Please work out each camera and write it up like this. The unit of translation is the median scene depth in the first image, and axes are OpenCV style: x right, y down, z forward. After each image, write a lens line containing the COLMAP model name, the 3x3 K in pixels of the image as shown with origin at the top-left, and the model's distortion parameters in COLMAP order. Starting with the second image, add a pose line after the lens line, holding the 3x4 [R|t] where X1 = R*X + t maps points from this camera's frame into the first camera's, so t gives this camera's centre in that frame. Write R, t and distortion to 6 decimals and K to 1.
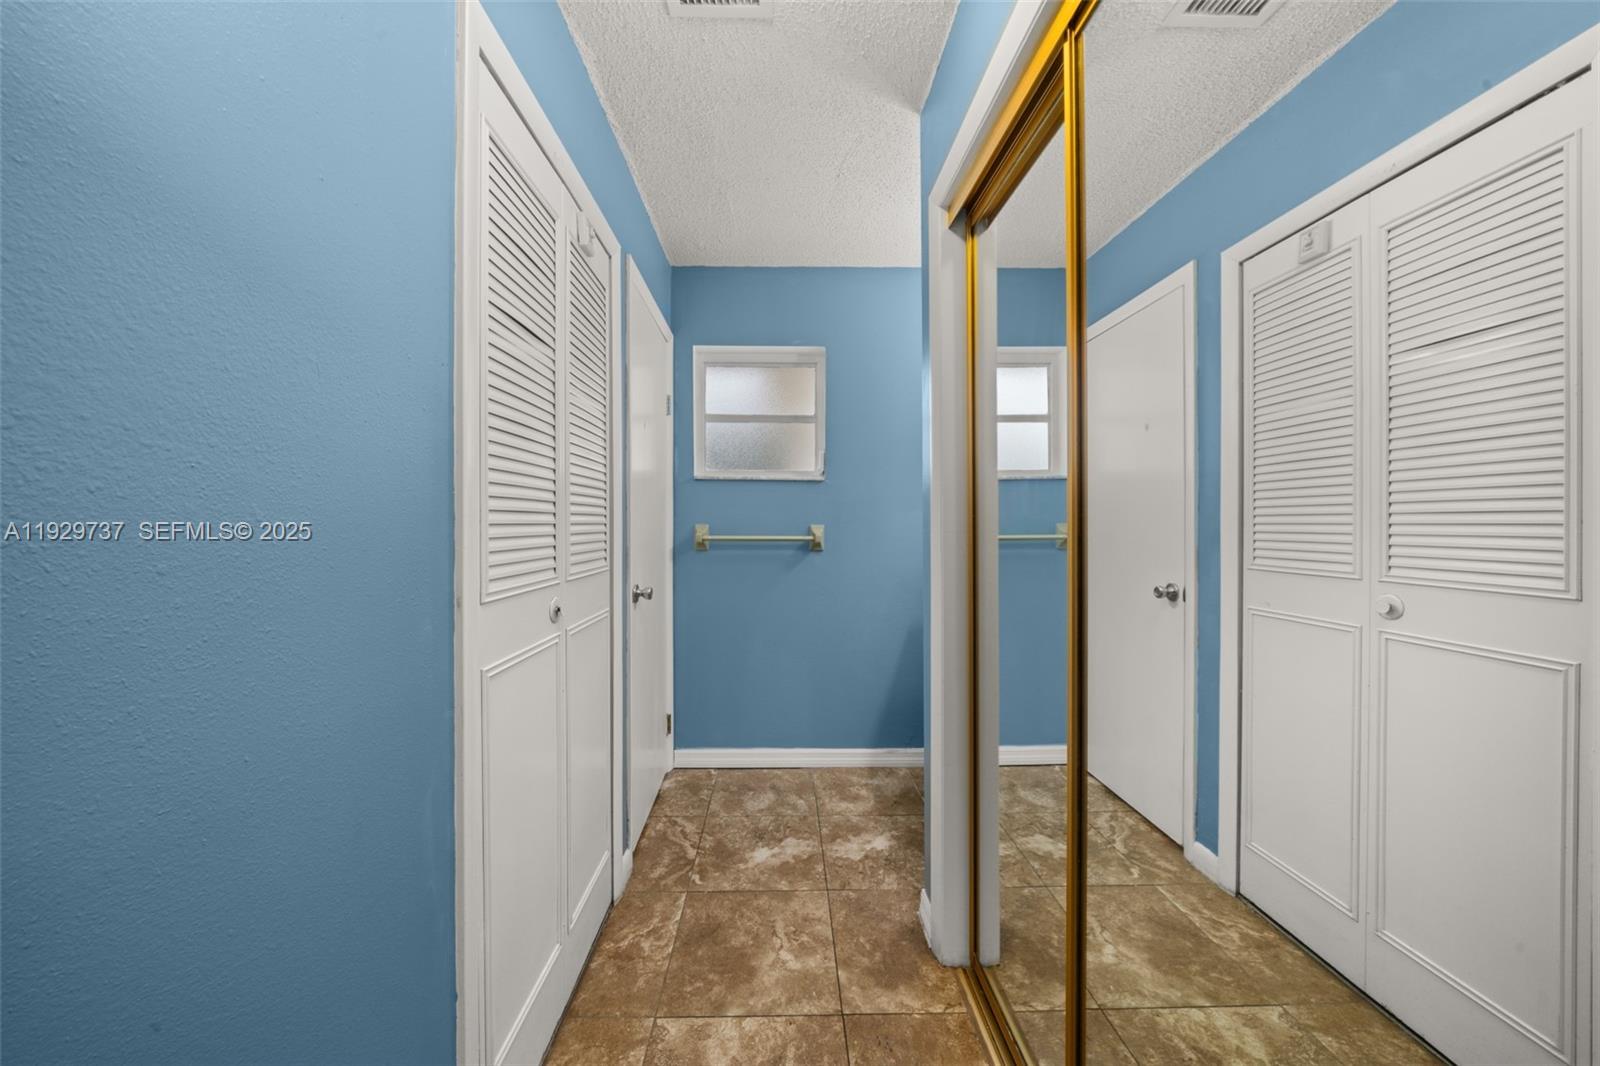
lens RADIAL K [[551.6, 0, 794.6], [0, 551.6, 531.2], [0, 0, 1]] dist [-0.000480, 0.000022]
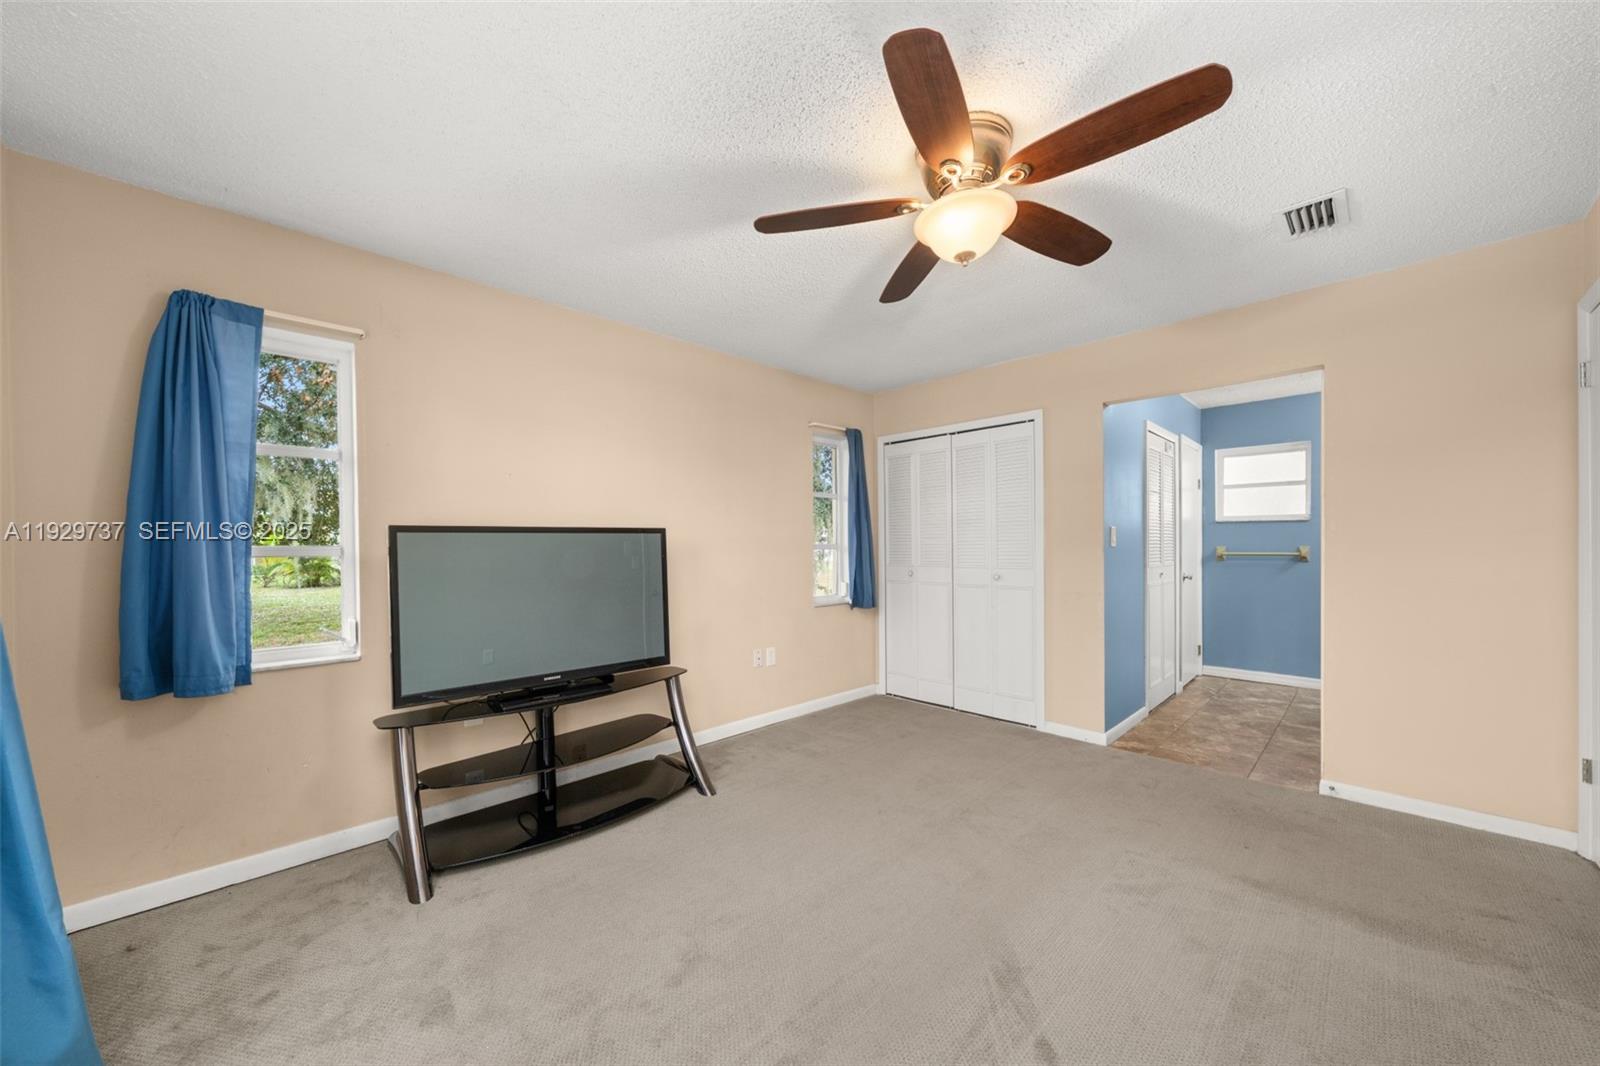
lens RADIAL K [[572.1, 0, 804.1], [0, 572.1, 553.2], [0, 0, 1]] dist [-0.000244, 0.000042]
pose [[0.687332, 0.002172, -0.726340, 0.268306], [0.002444, 0.999983, 0.005302, -0.002133], [0.726339, -0.005420, 0.687315, -1.349214]]
